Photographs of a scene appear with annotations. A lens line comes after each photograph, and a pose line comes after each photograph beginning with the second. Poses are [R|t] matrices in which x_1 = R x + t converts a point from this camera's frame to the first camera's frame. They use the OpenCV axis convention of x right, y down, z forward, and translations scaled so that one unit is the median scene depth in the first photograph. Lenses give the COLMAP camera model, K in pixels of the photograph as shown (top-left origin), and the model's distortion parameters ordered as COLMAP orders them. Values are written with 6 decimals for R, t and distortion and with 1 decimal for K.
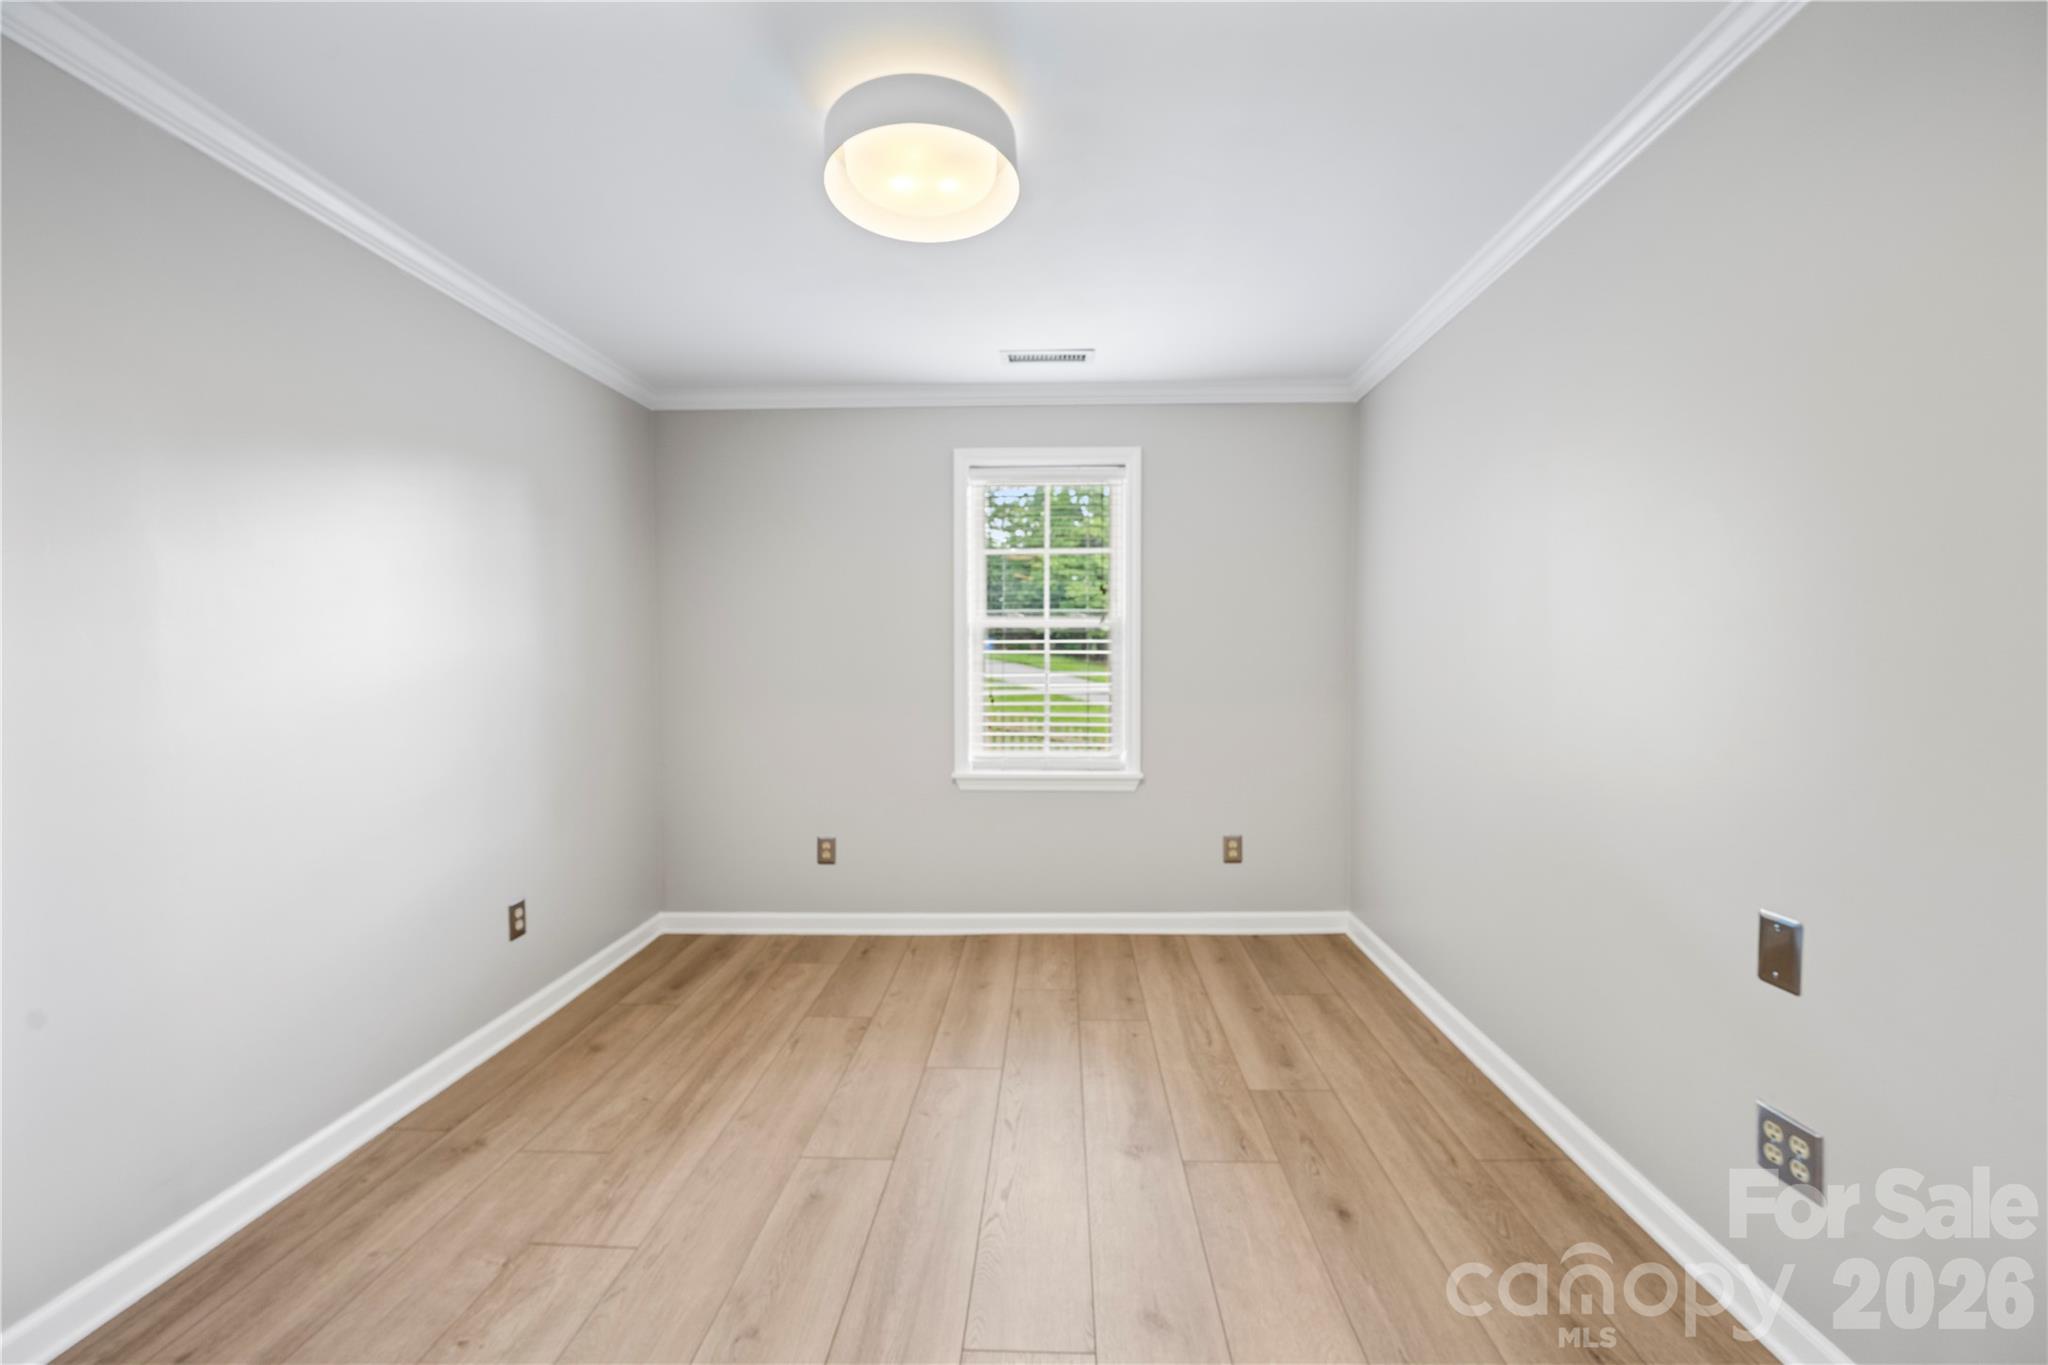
lens RADIAL K [[812.1, 0, 1024.0], [0, 812.1, 682.5], [0, 0, 1]] dist [0.000374, -0.000013]
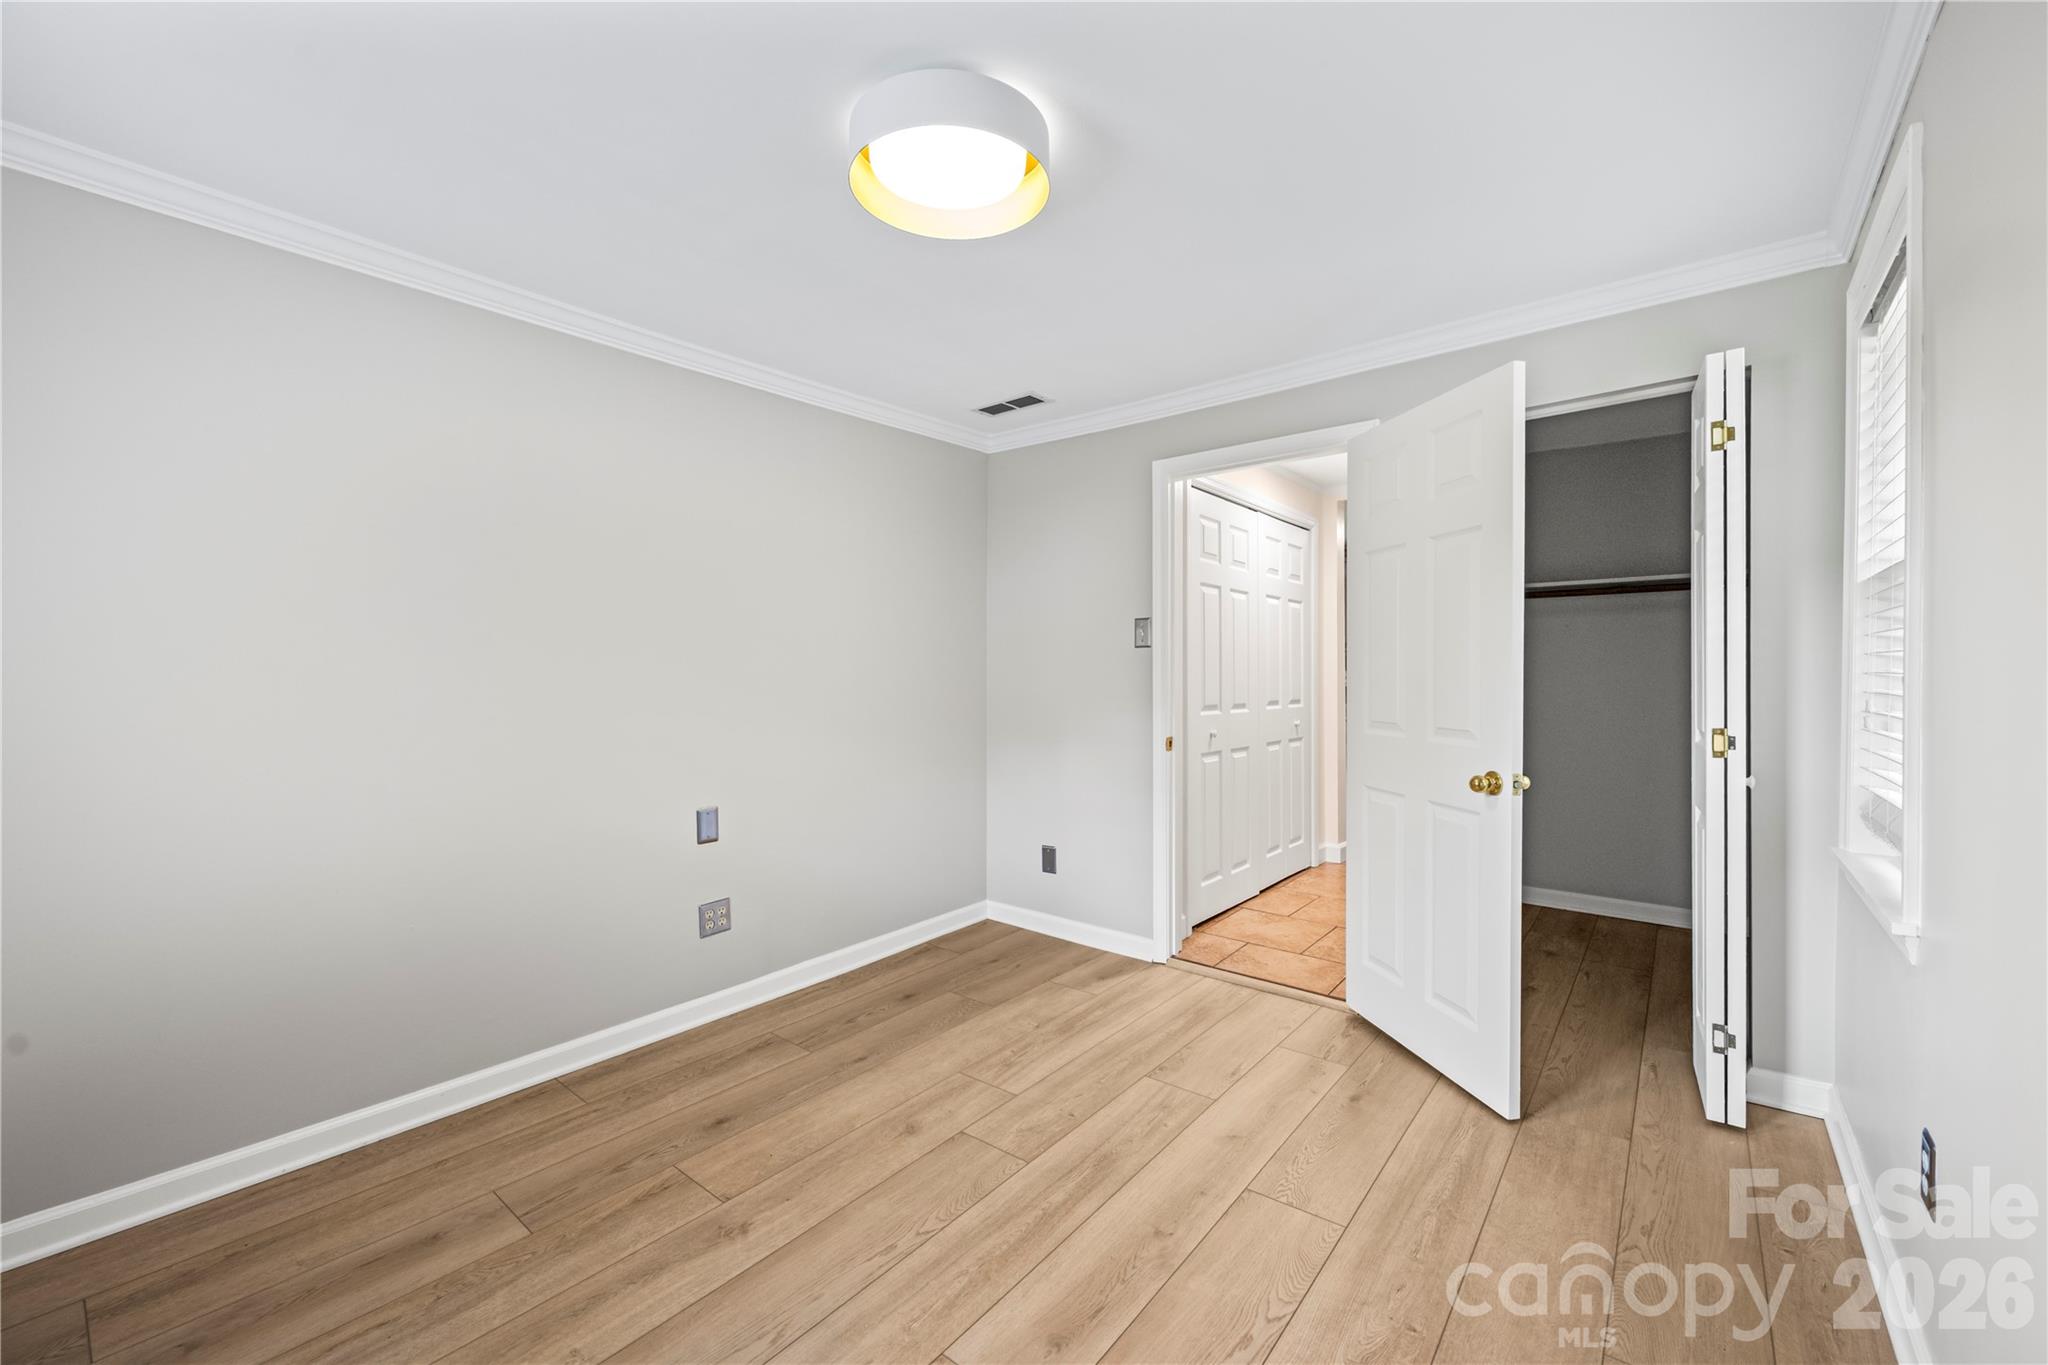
lens RADIAL K [[812.1, 0, 1024.0], [0, 812.1, 682.5], [0, 0, 1]] dist [0.000374, -0.000013]
pose [[-0.801622, 0.007473, 0.597785, -0.668121], [0.029723, 0.999183, 0.027368, -0.046450], [-0.597092, 0.039706, -0.801189, 1.520890]]
